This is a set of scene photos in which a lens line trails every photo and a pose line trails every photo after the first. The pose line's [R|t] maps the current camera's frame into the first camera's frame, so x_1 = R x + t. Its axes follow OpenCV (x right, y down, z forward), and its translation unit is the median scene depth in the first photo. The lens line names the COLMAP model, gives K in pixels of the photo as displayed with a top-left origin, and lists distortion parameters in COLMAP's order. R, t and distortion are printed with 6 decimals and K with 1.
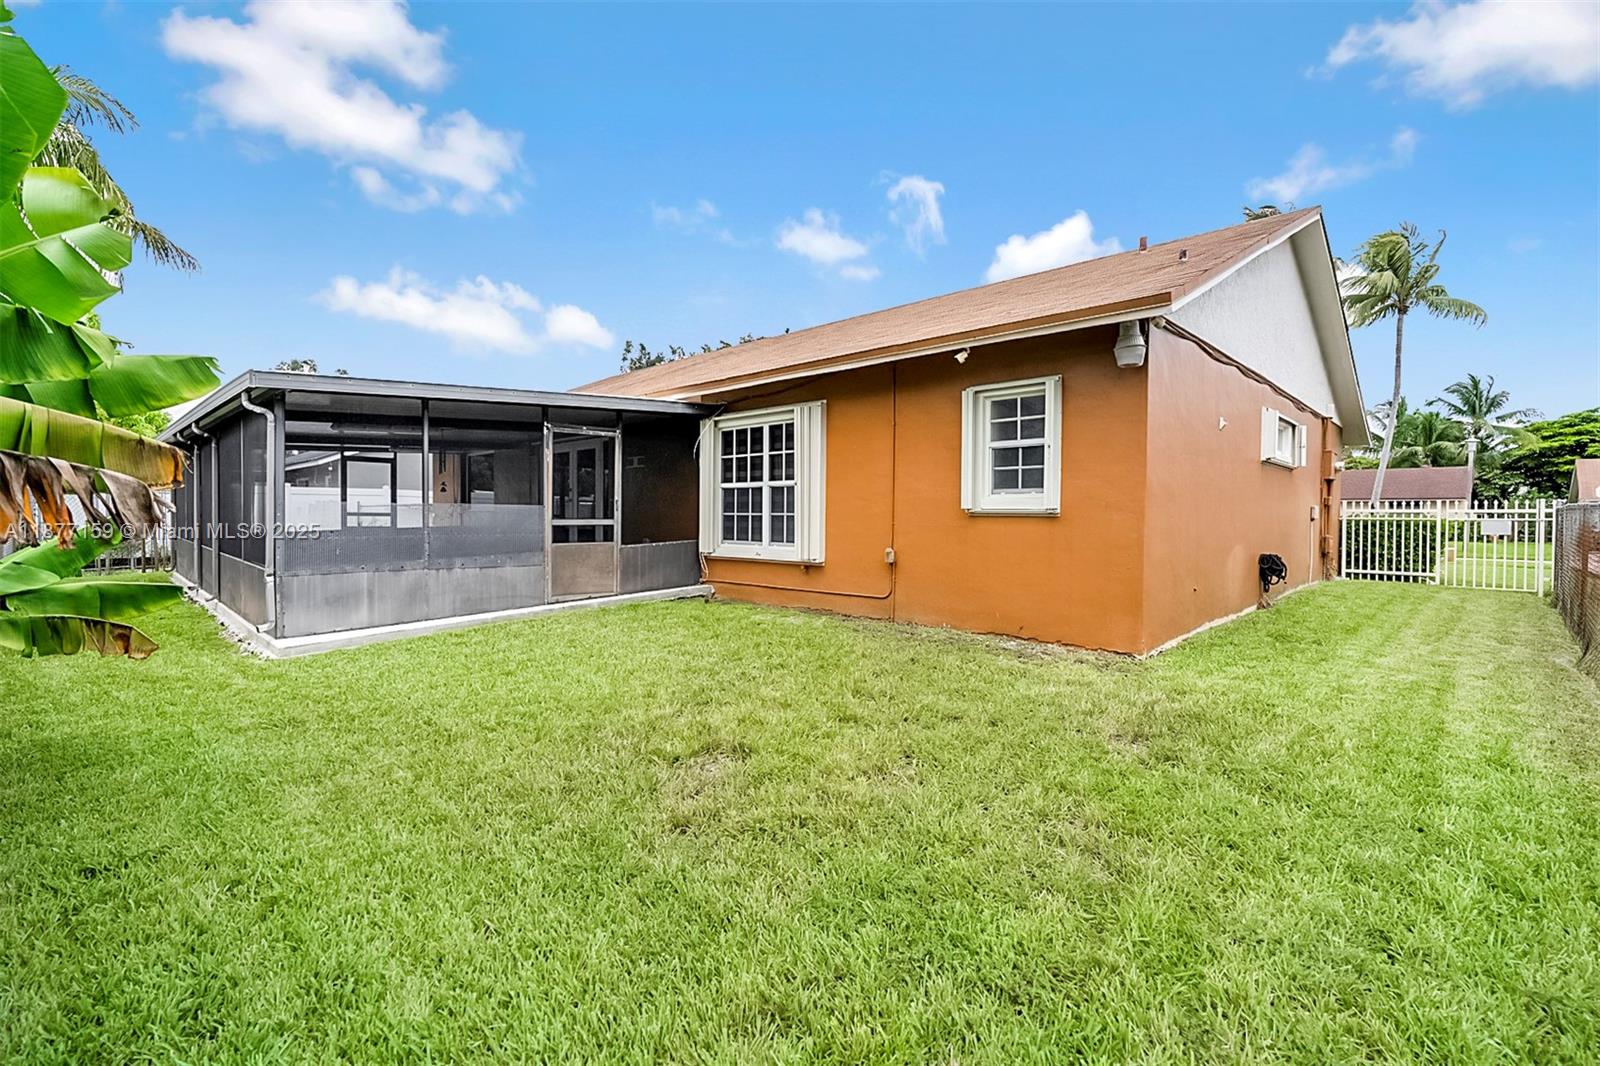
lens RADIAL K [[722.9, 0, 796.6], [0, 722.9, 529.9], [0, 0, 1]] dist [-0.002598, 0.000722]
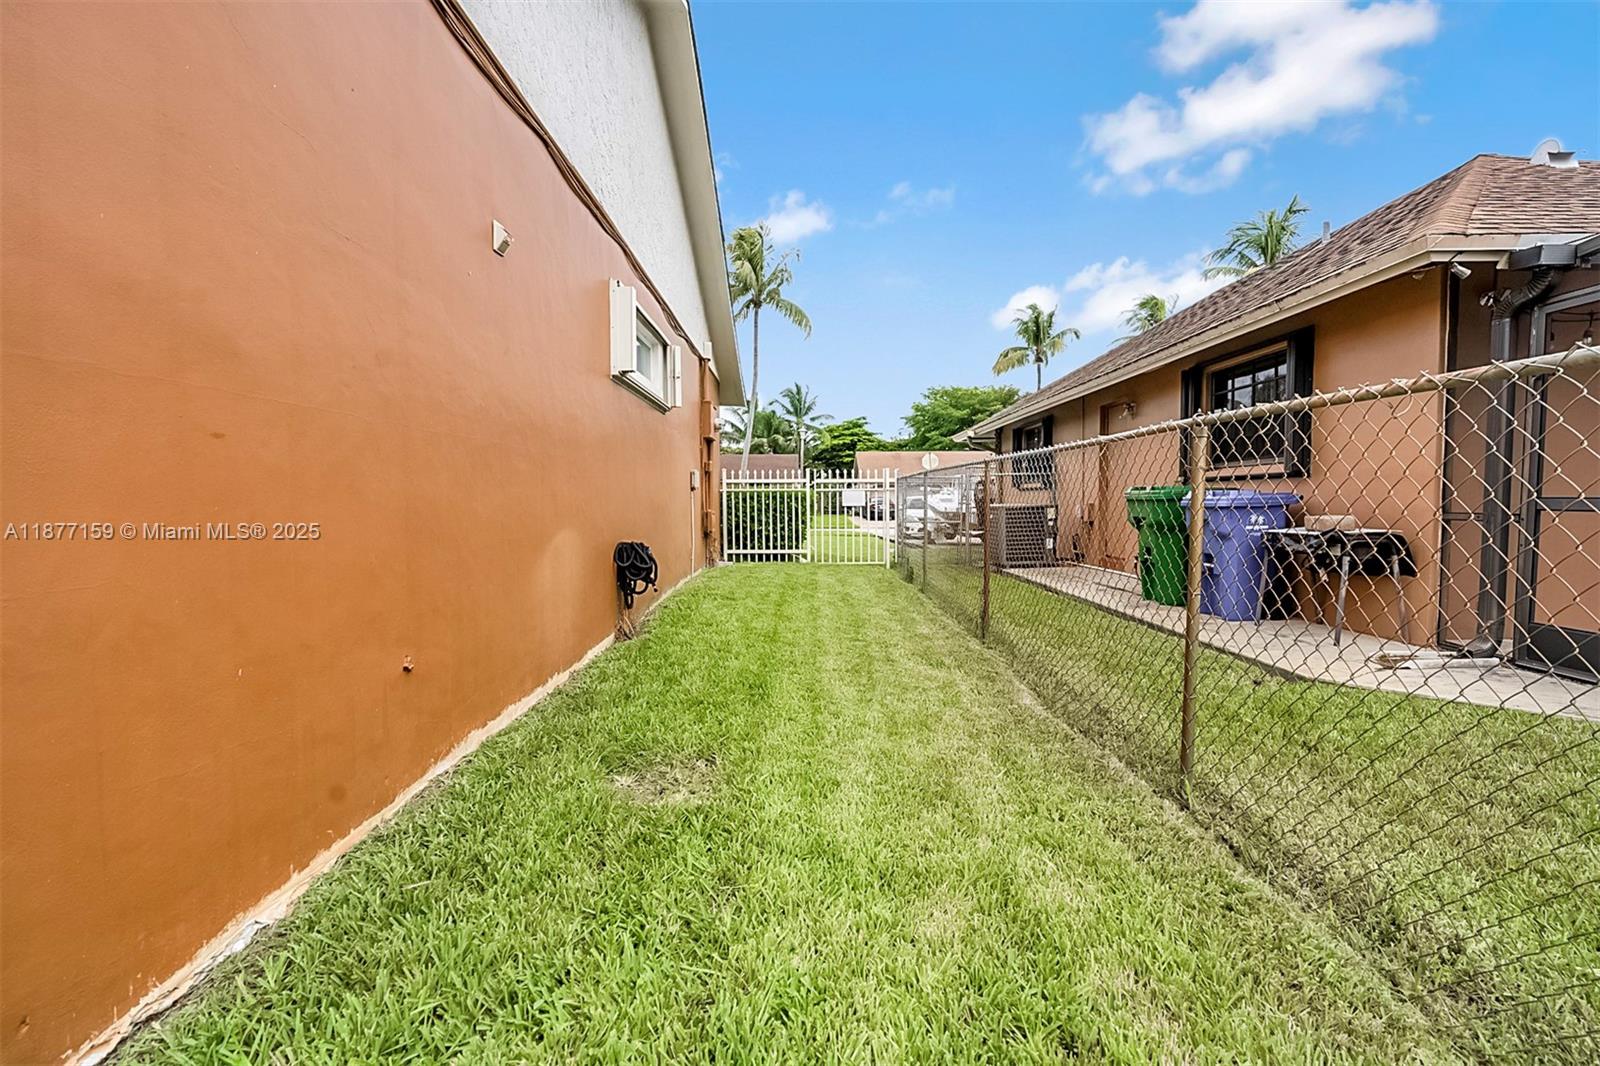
lens RADIAL K [[722.9, 0, 796.6], [0, 722.9, 529.9], [0, 0, 1]] dist [-0.002598, 0.000722]
pose [[0.725585, -0.038746, 0.687041, 0.245169], [0.022597, 0.999217, 0.032486, 0.005363], [-0.687761, -0.008046, 0.725892, 0.338860]]
